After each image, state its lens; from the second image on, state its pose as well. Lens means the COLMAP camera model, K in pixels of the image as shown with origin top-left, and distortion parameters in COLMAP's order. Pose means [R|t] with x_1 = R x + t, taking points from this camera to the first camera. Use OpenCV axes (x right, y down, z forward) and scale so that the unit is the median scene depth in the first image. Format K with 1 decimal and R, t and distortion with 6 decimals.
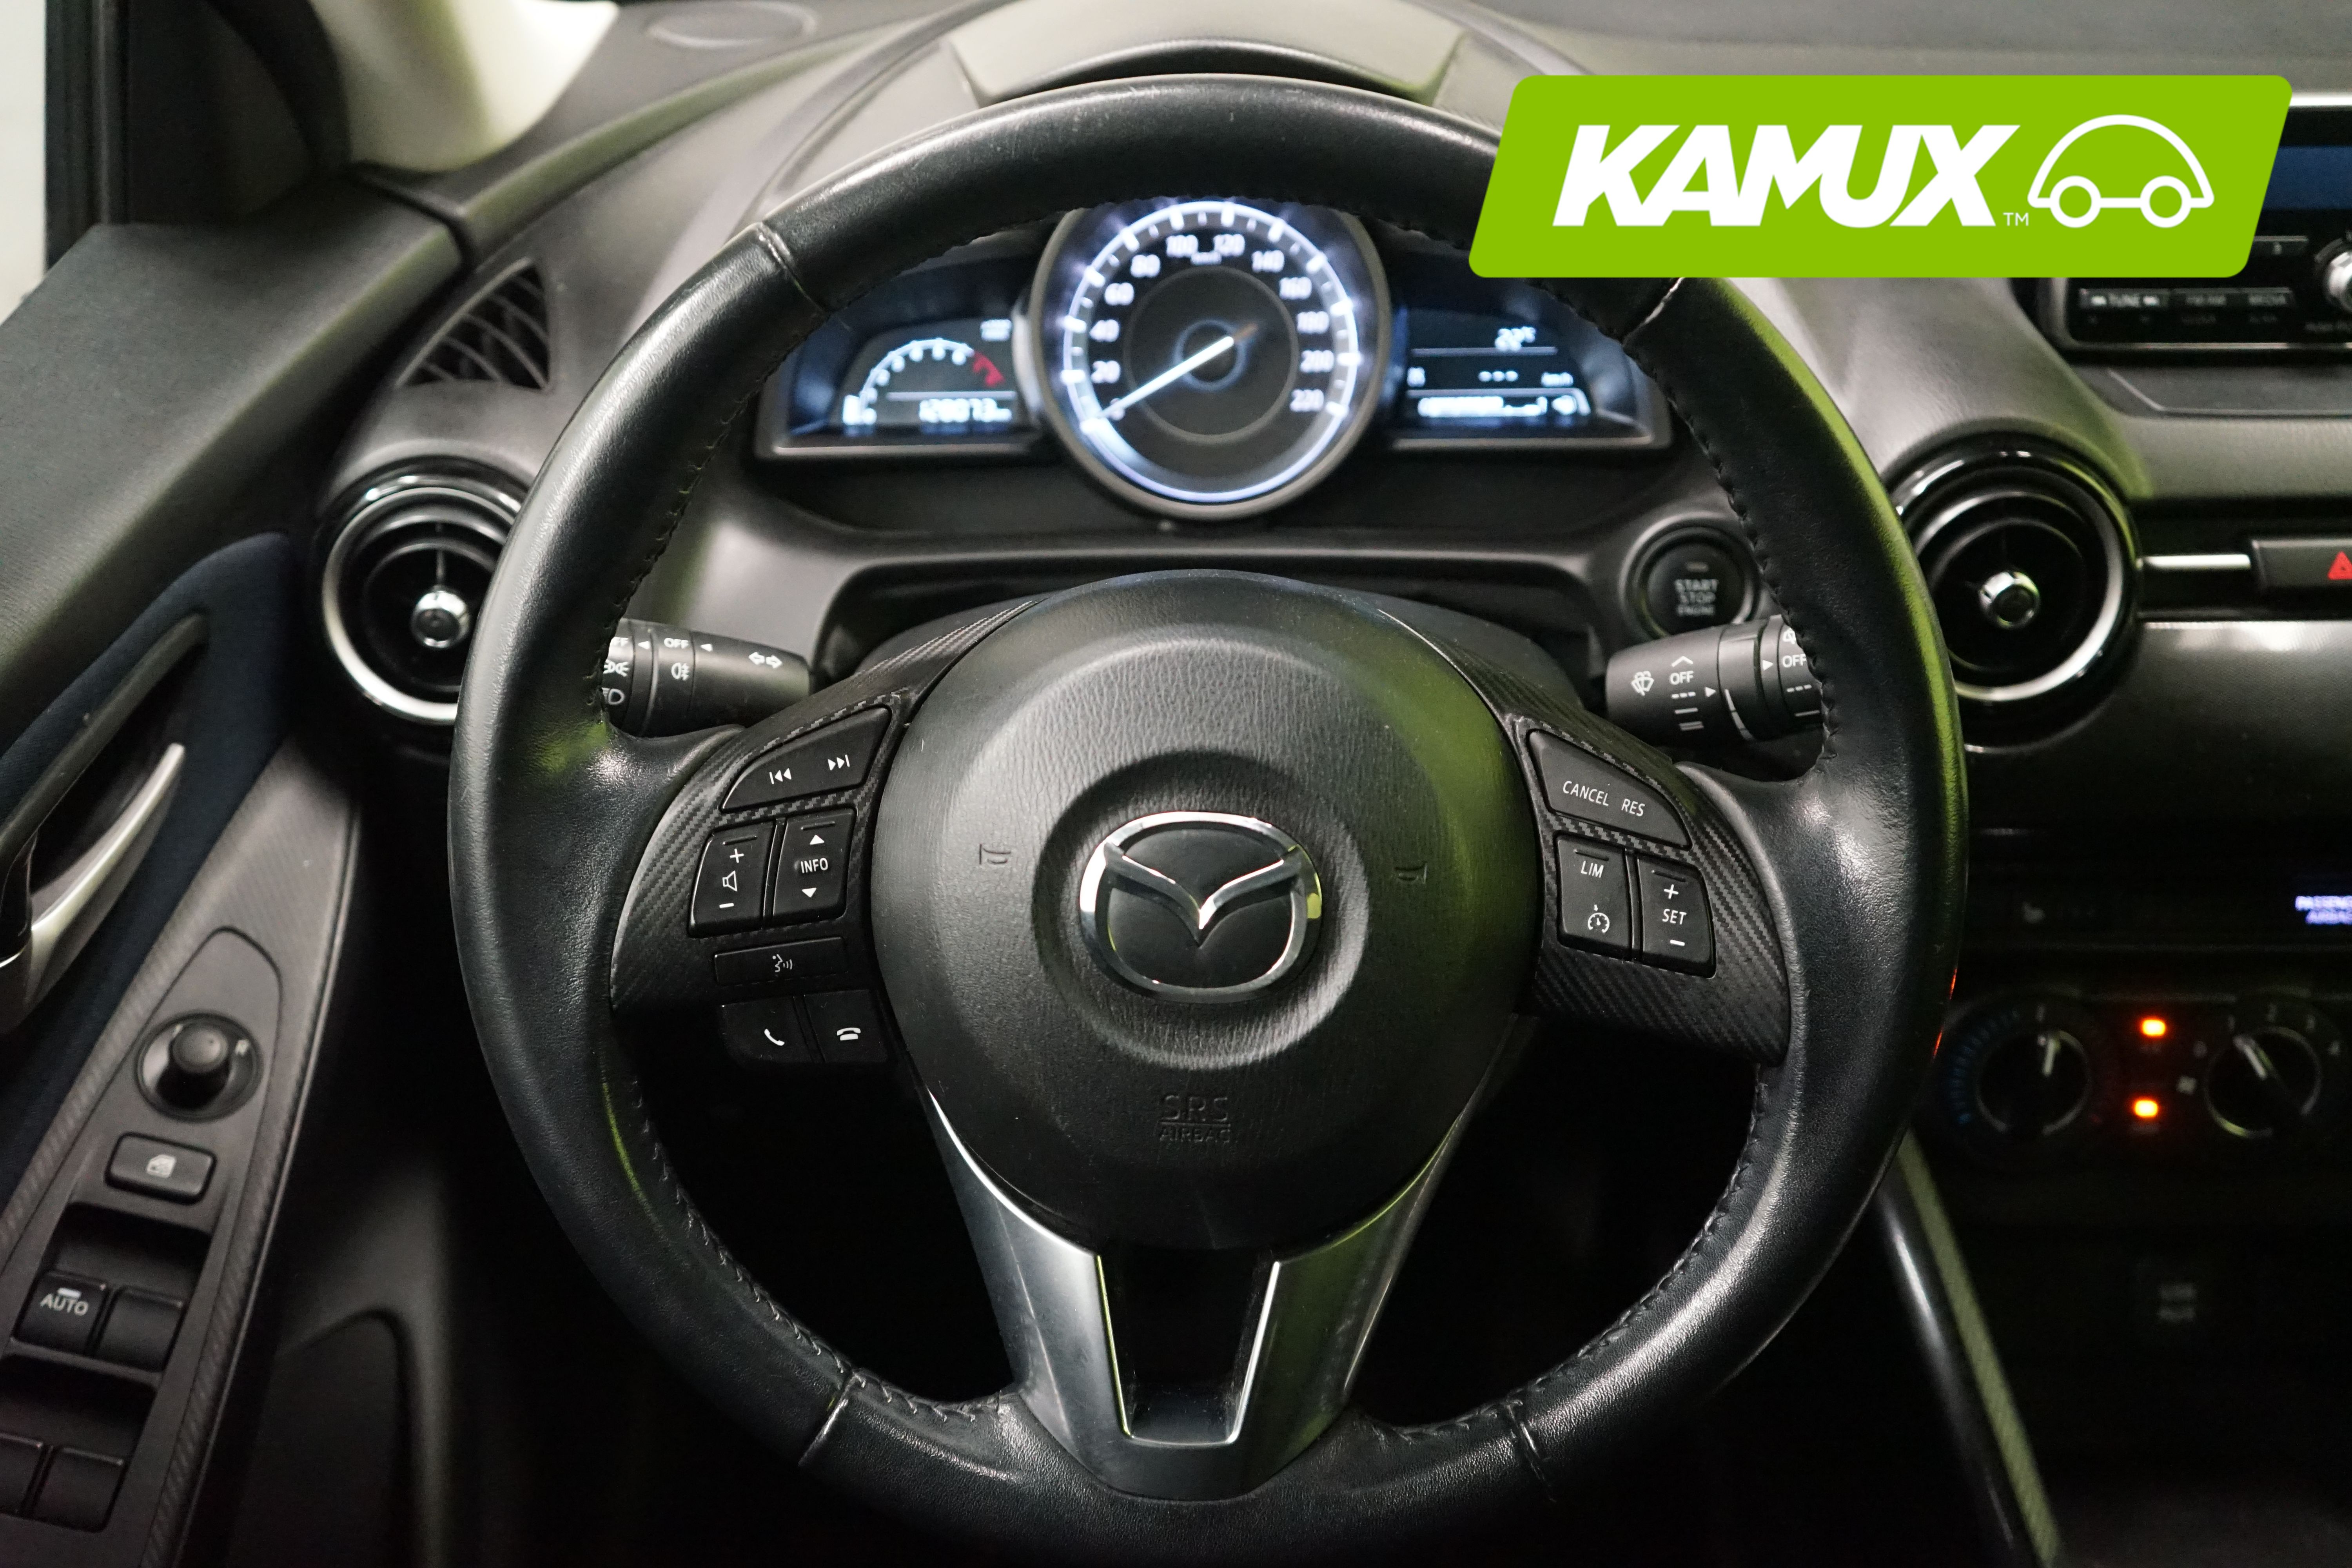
lens RADIAL K [[2566.0, 0, 1175.5], [0, 2566.0, 782.9], [0, 0, 1]] dist [0.018450, 0.000000]
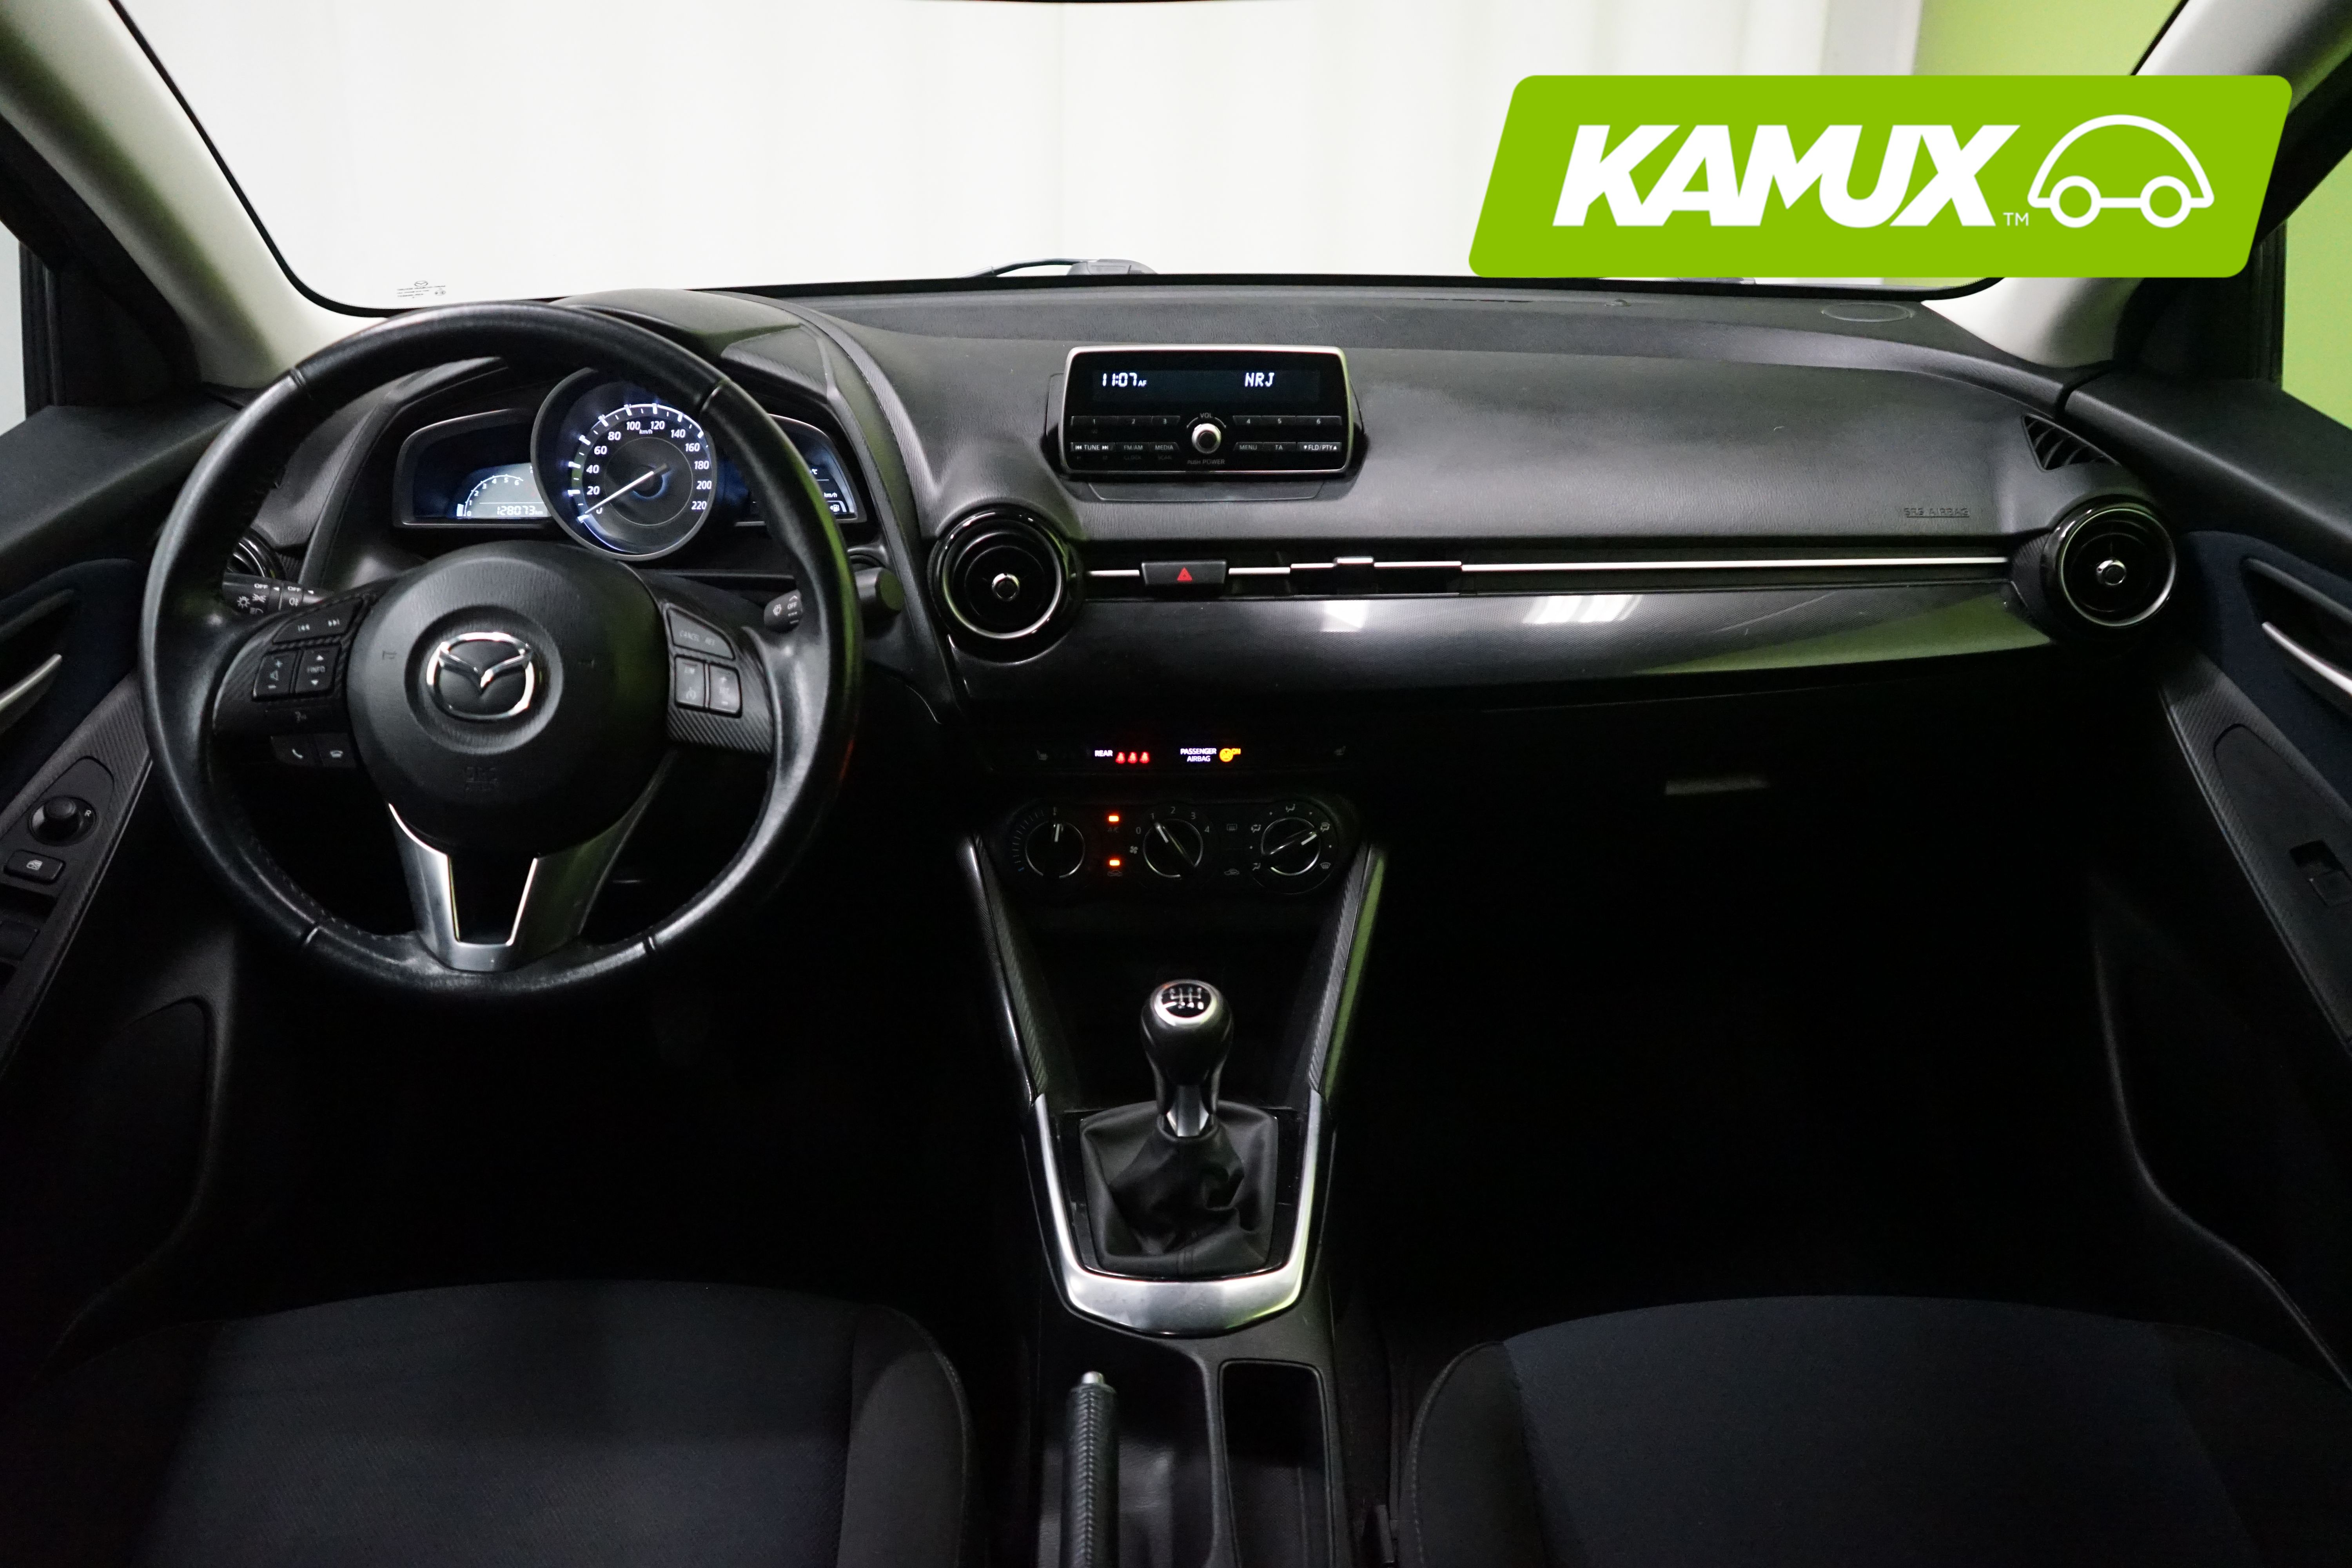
lens RADIAL K [[1877.8, 0, 1176.1], [0, 1877.8, 786.6], [0, 0, 1]] dist [-0.001432, 0.013398]
pose [[0.999762, -0.000937, 0.021787, 0.419150], [0.003222, 0.994459, -0.105073, 0.231426], [-0.021568, 0.105118, 0.994226, -0.419924]]
